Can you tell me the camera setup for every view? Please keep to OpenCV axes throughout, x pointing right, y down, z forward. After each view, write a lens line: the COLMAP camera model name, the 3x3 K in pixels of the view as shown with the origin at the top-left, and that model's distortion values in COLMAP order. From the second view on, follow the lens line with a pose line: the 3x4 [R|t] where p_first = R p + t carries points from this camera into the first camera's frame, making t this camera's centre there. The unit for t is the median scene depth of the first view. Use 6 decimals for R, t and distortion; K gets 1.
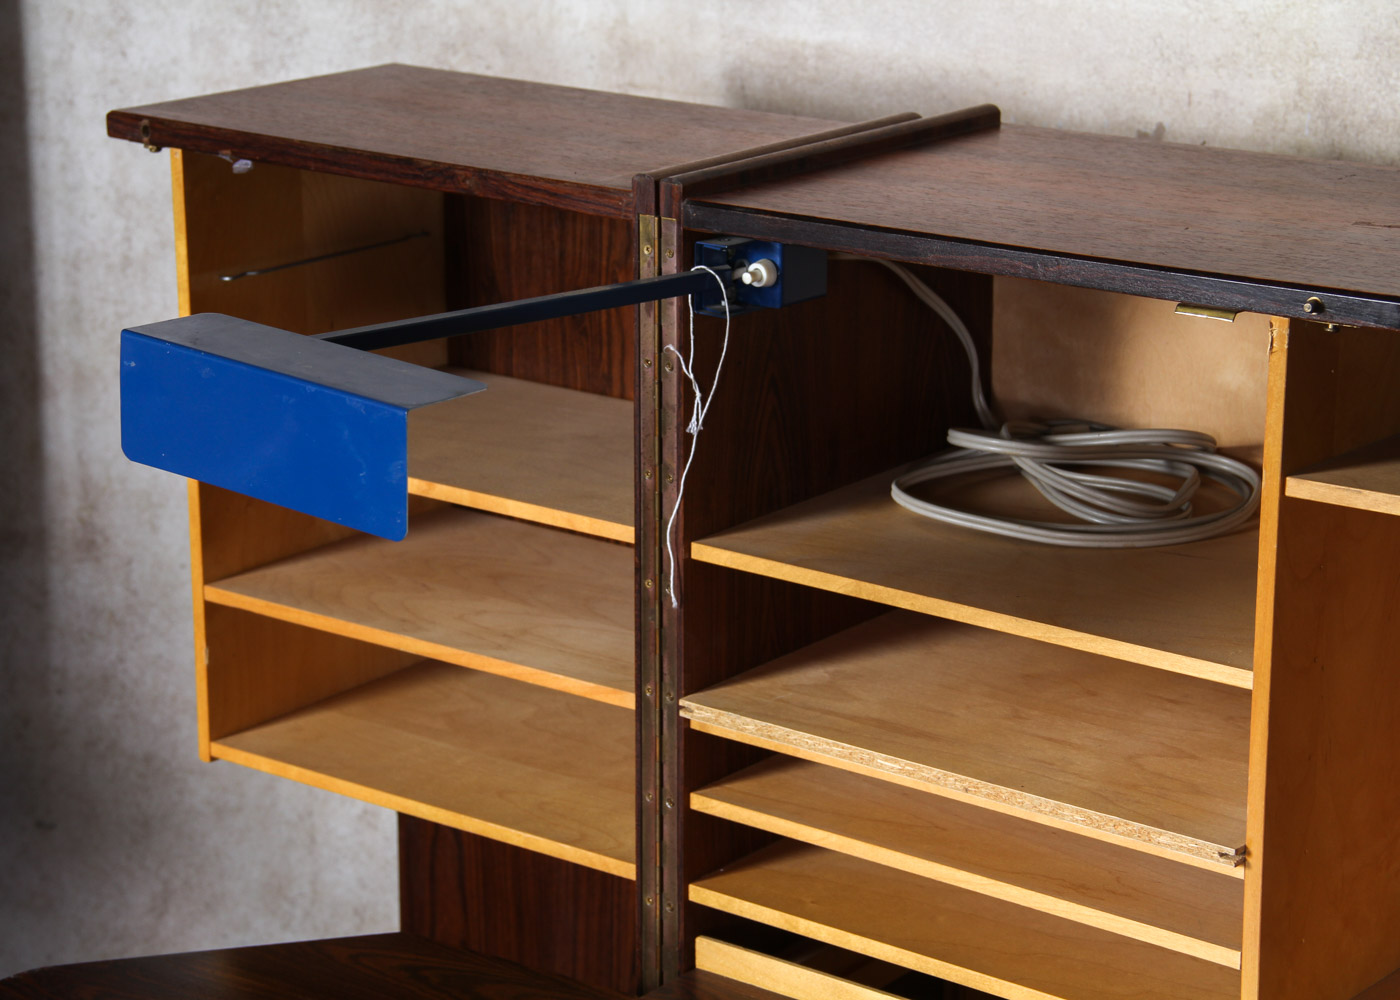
lens RADIAL K [[3344.8, 0, 710.5], [0, 3344.8, 509.7], [0, 0, 1]] dist [0.420084, 0.000000]
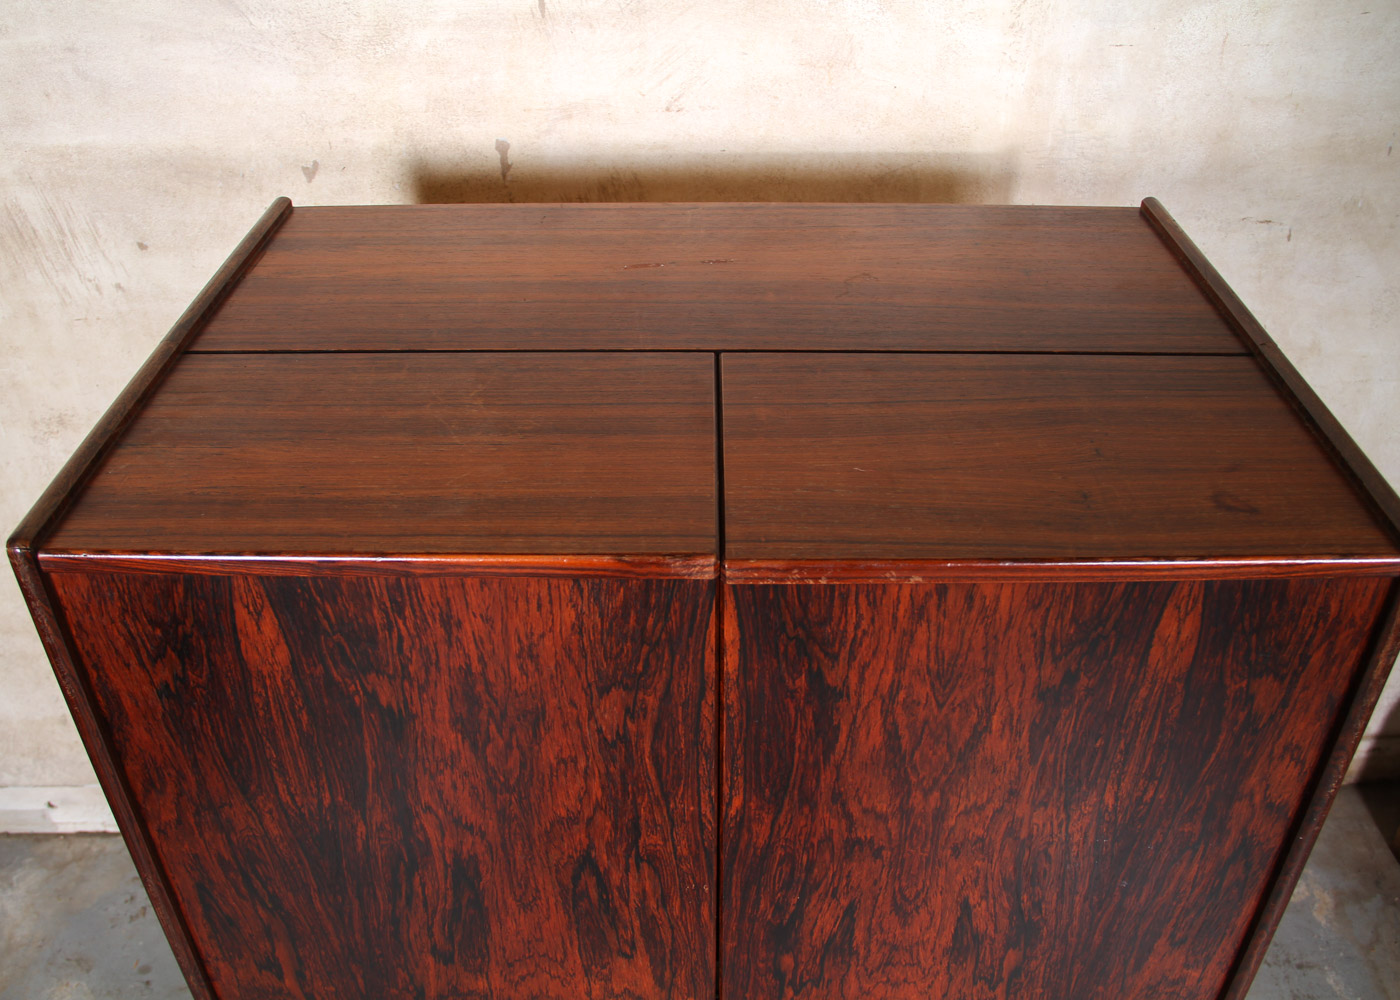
lens RADIAL K [[1218.4, 0, 678.4], [0, 1218.4, 500.0], [0, 0, 1]] dist [-0.158914, 0.107901]
pose [[0.780897, -0.367487, 0.505127, -0.098589], [0.179623, 0.906593, 0.381871, -0.162070], [-0.598277, -0.207469, 0.773965, 0.392746]]
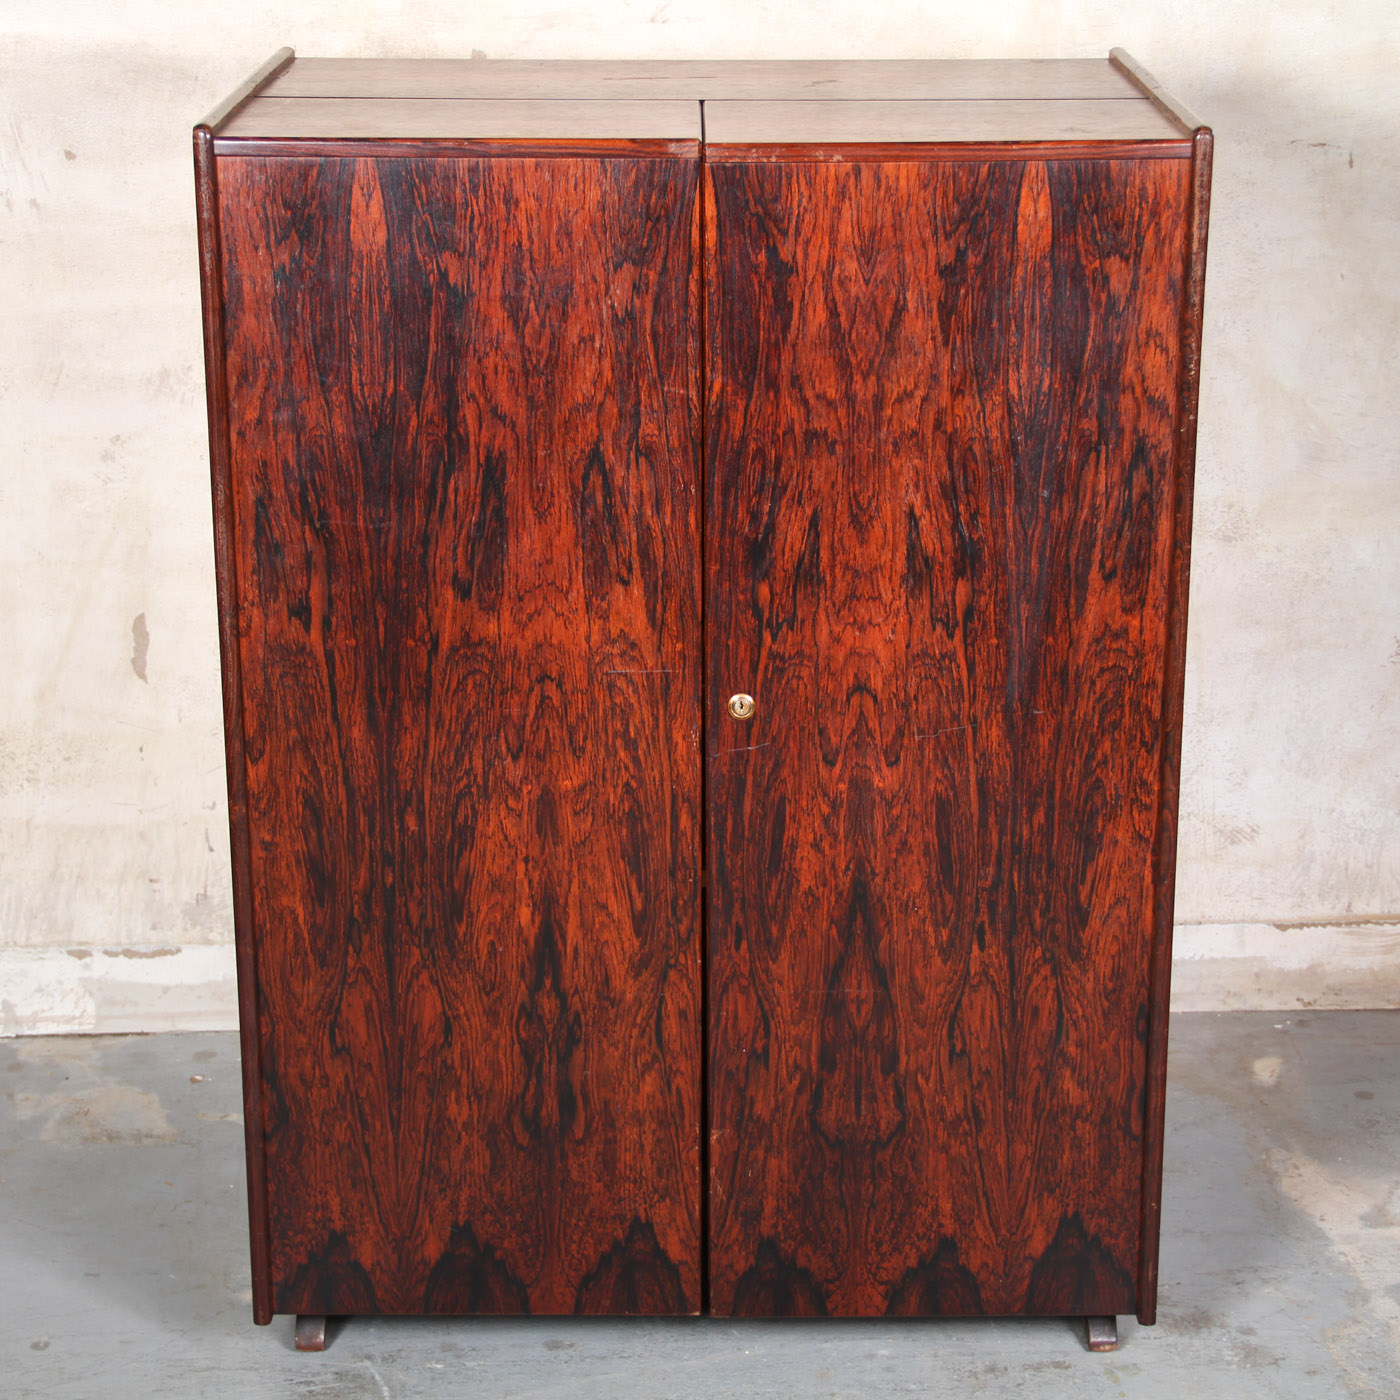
lens RADIAL K [[3010.6, 0, 654.1], [0, 3010.6, 722.3], [0, 0, 1]] dist [0.113940, 0.000000]
pose [[0.776445, -0.211630, 0.593588, -0.691594], [0.172119, 0.977329, 0.123304, 0.049389], [-0.606225, 0.006429, 0.795267, -0.287966]]
